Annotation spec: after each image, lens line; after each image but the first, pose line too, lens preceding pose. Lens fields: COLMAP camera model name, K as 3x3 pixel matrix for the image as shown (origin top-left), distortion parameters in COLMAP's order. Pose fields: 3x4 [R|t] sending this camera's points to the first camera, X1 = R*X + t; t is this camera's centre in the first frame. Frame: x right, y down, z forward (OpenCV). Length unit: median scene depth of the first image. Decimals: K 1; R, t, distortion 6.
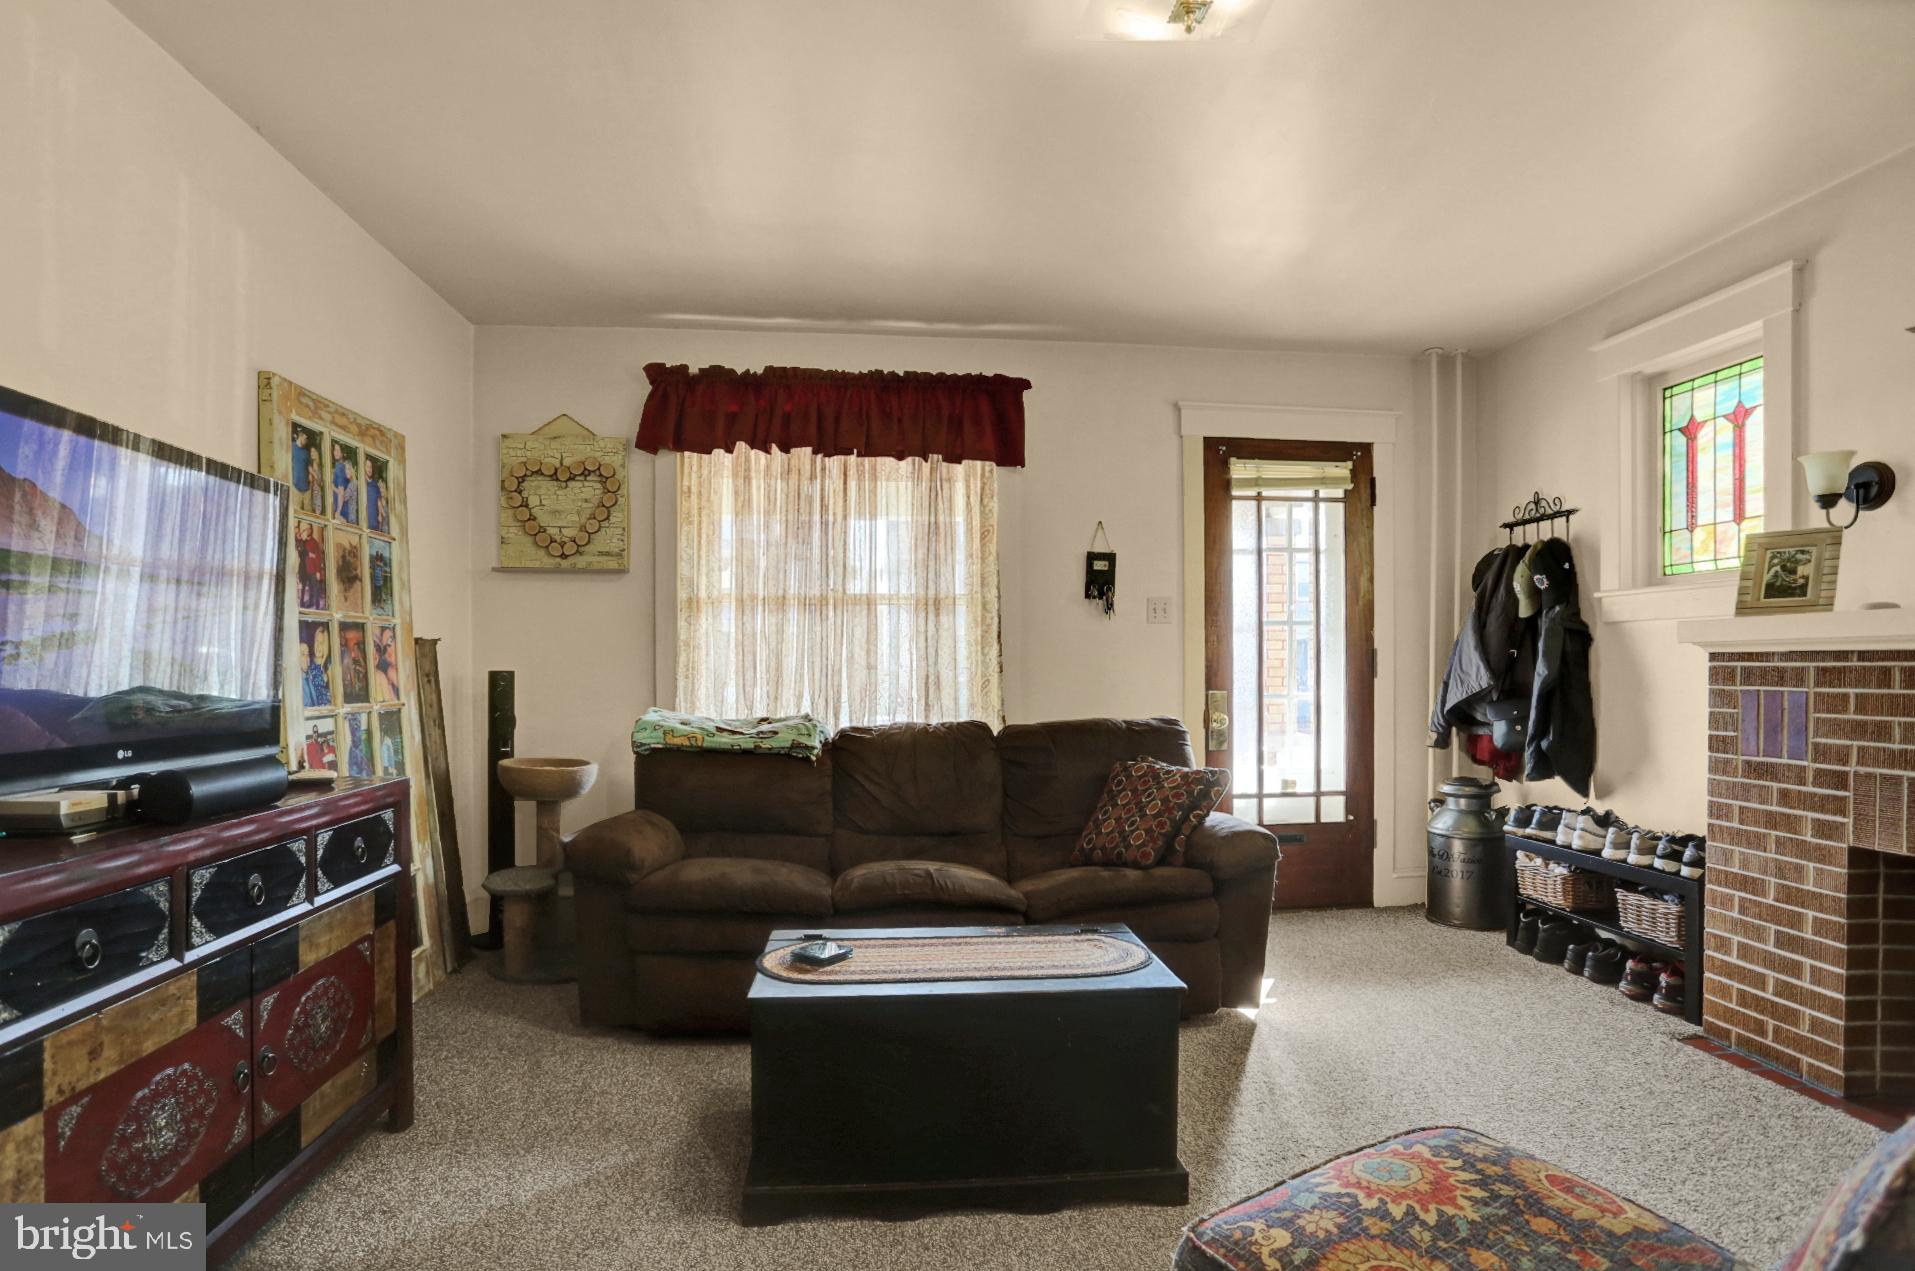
lens RADIAL K [[970.1, 0, 953.4], [0, 970.1, 669.2], [0, 0, 1]] dist [-0.058213, 0.014616]
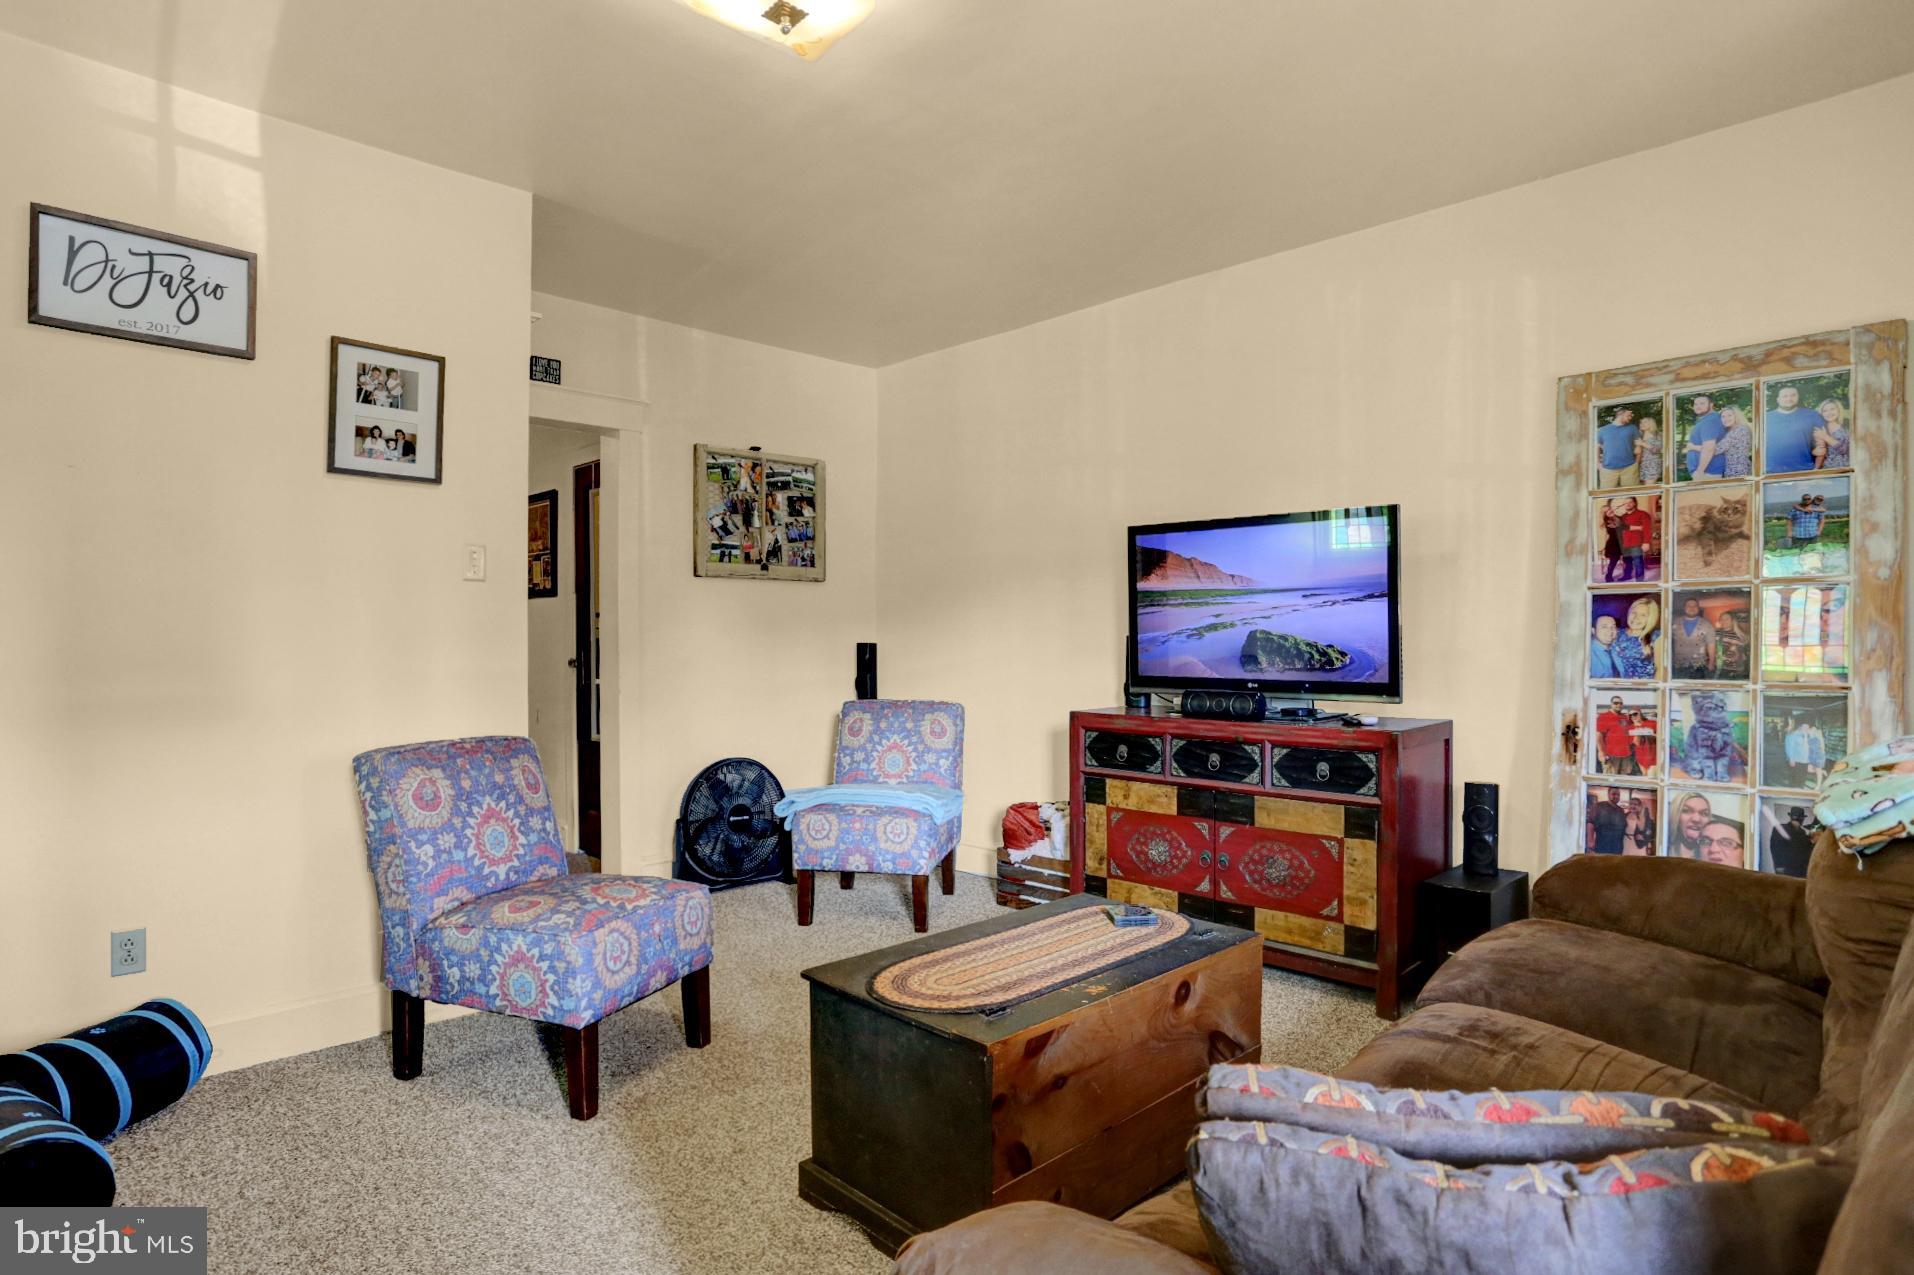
lens RADIAL K [[1025.7, 0, 956.6], [0, 1025.7, 638.8], [0, 0, 1]] dist [-0.027762, 0.004464]
pose [[-0.772550, -0.000003, -0.634954, 0.450157], [0.001360, 0.999998, -0.001660, -0.001426], [0.634952, -0.002146, -0.772548, 1.098766]]
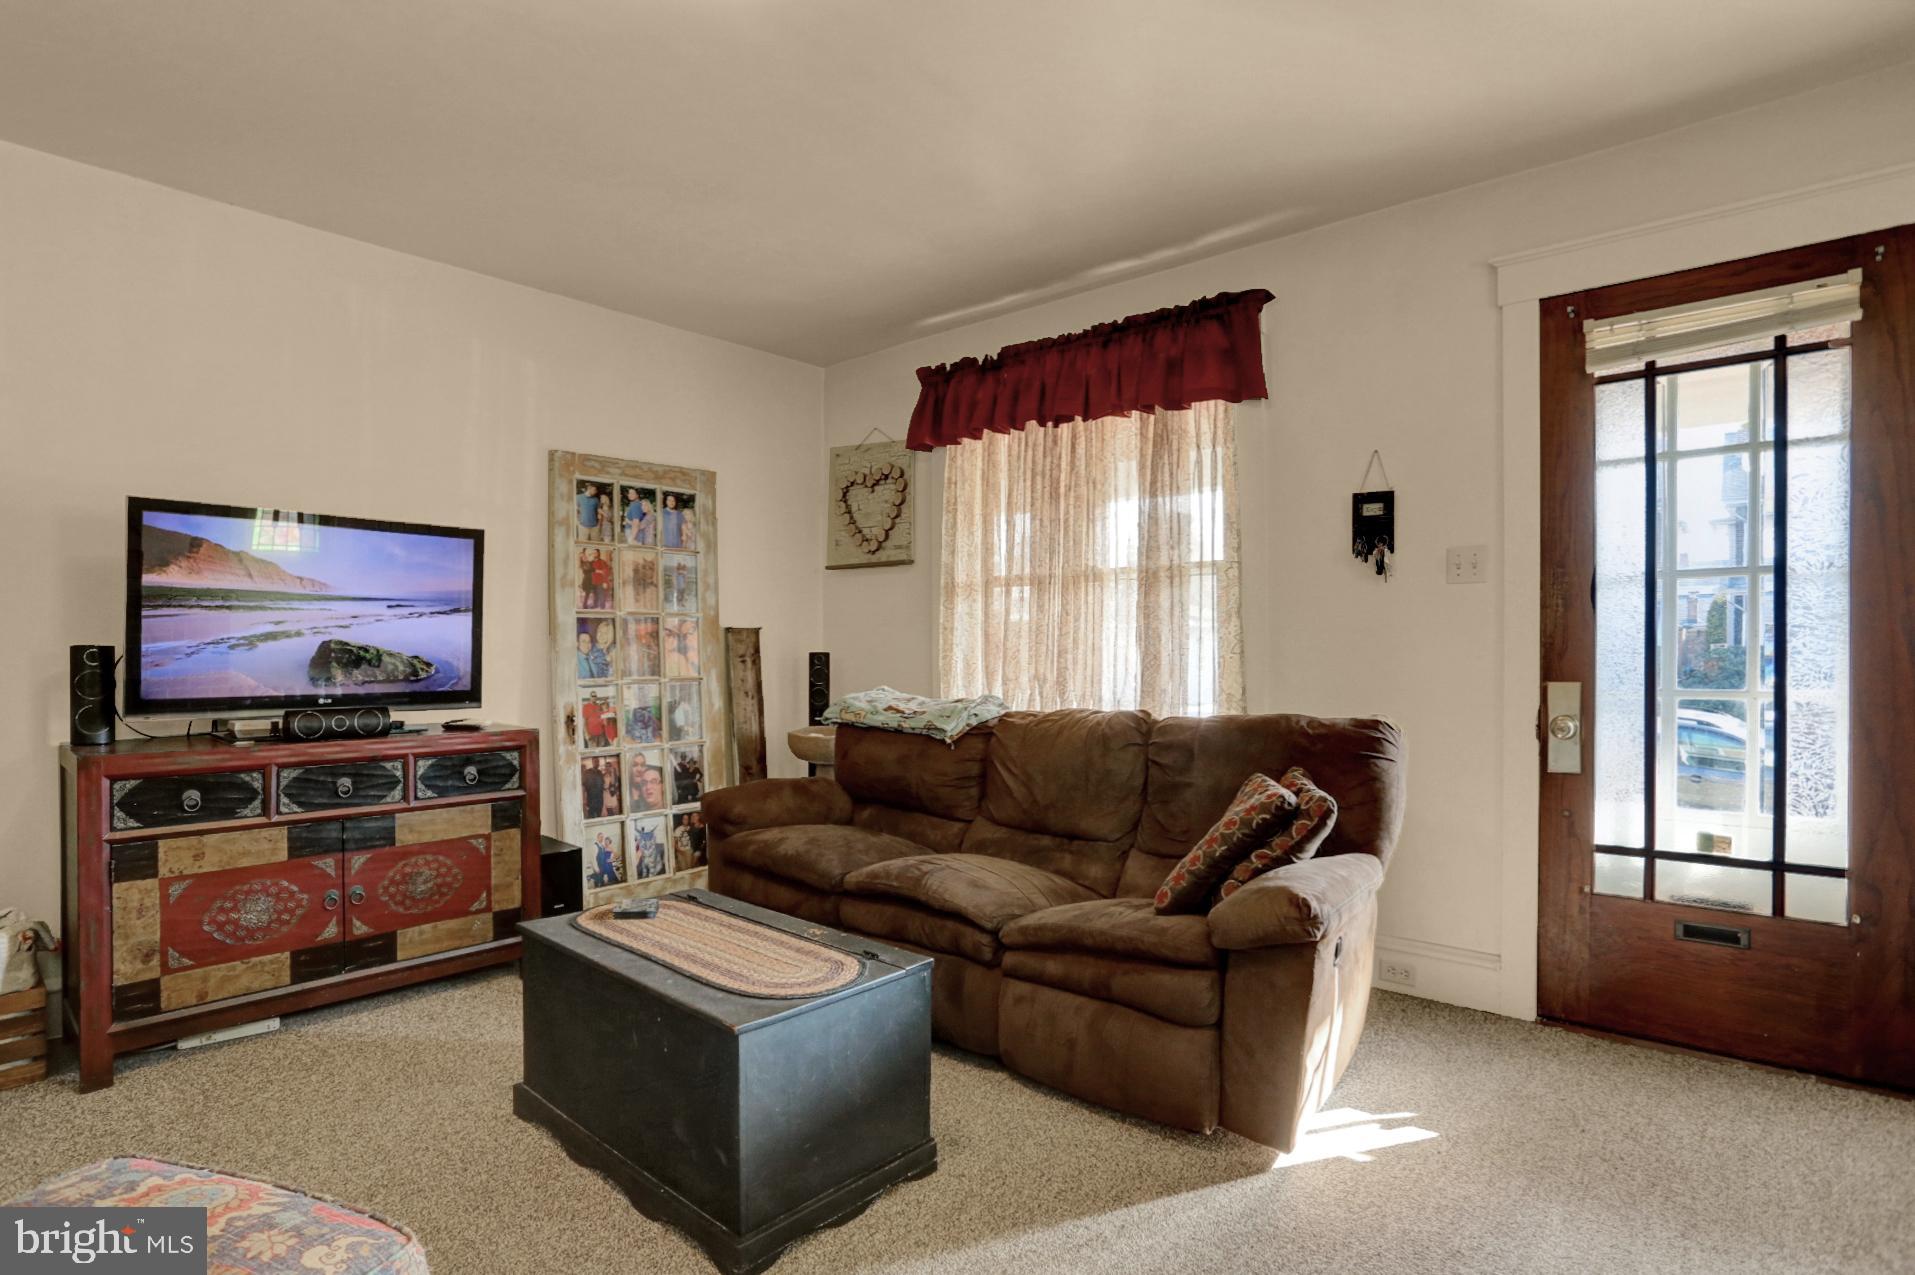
lens RADIAL K [[970.1, 0, 925.9], [0, 970.1, 631.4], [0, 0, 1]] dist [-0.058213, 0.014616]
pose [[0.668417, -0.015518, -0.743625, 0.577643], [0.002942, 0.999830, -0.018220, -0.002029], [0.743781, 0.009991, 0.668348, 0.319956]]
